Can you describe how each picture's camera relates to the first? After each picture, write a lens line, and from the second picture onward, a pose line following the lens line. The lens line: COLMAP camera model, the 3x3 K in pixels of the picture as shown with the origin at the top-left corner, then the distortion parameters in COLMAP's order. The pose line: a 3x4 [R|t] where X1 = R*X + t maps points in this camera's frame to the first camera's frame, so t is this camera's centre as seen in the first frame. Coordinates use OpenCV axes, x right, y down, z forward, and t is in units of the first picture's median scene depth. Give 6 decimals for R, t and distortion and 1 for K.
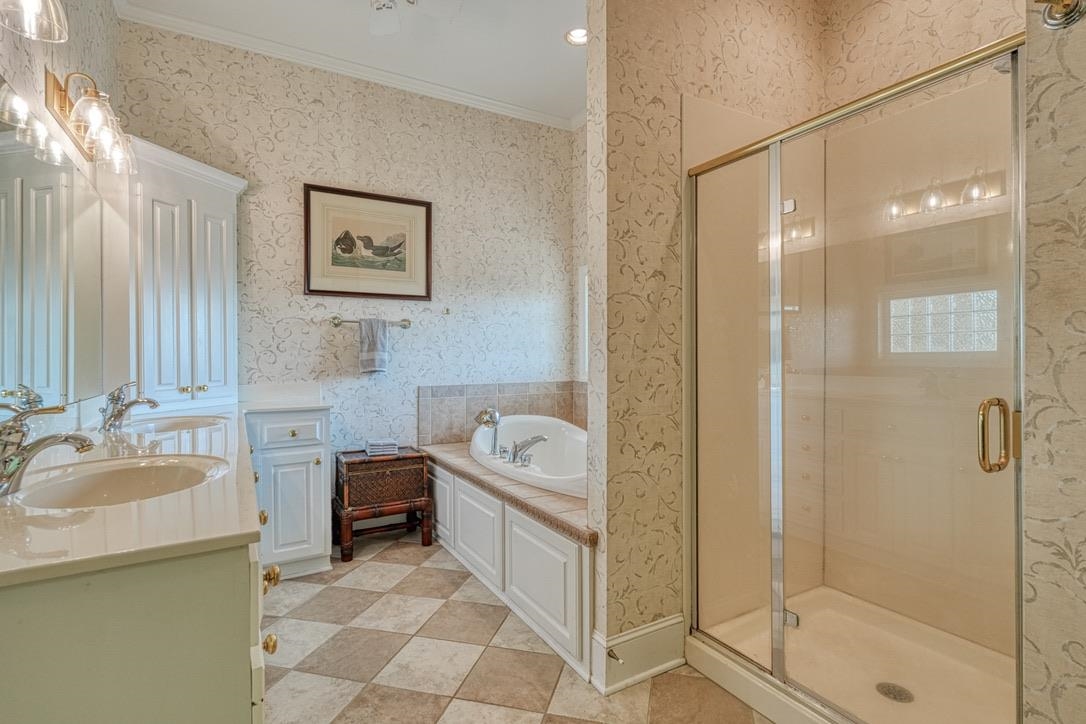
lens RADIAL K [[526.3, 0, 542.5], [0, 526.3, 357.5], [0, 0, 1]] dist [-0.000048, 0.000044]
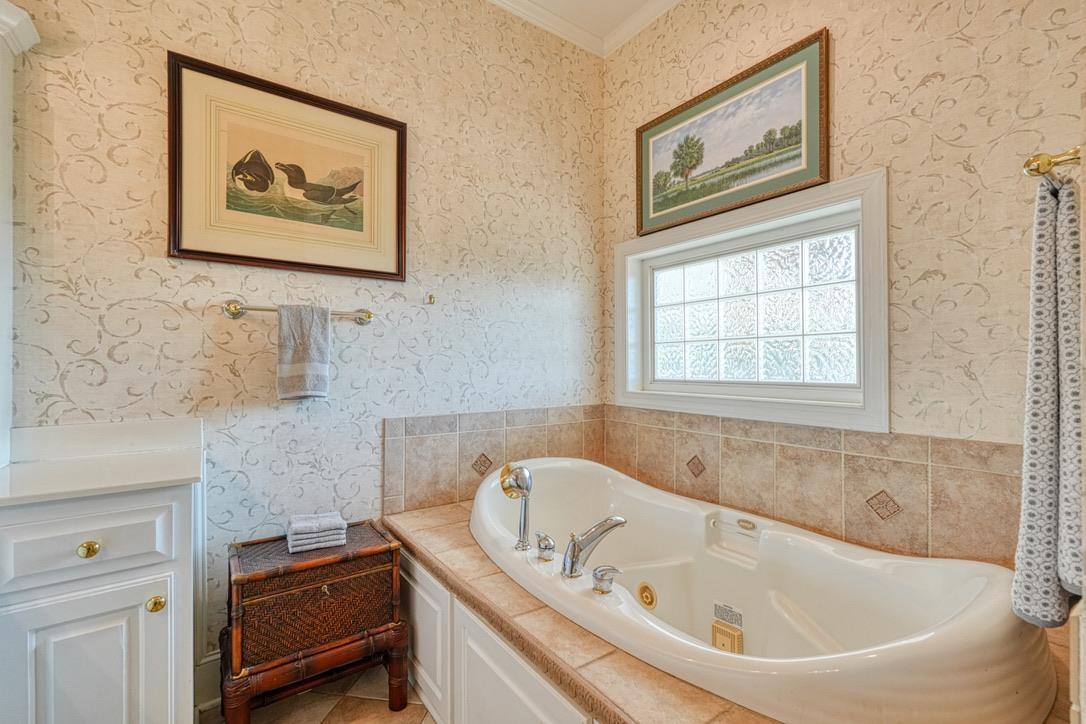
lens RADIAL K [[474.9, 0, 544.1], [0, 474.9, 363.5], [0, 0, 1]] dist [0.002358, 0.000038]
pose [[0.995018, 0.002412, 0.099664, -0.111166], [-0.001351, 0.999942, -0.010714, -0.004757], [-0.099684, 0.010526, 0.994963, 0.455891]]
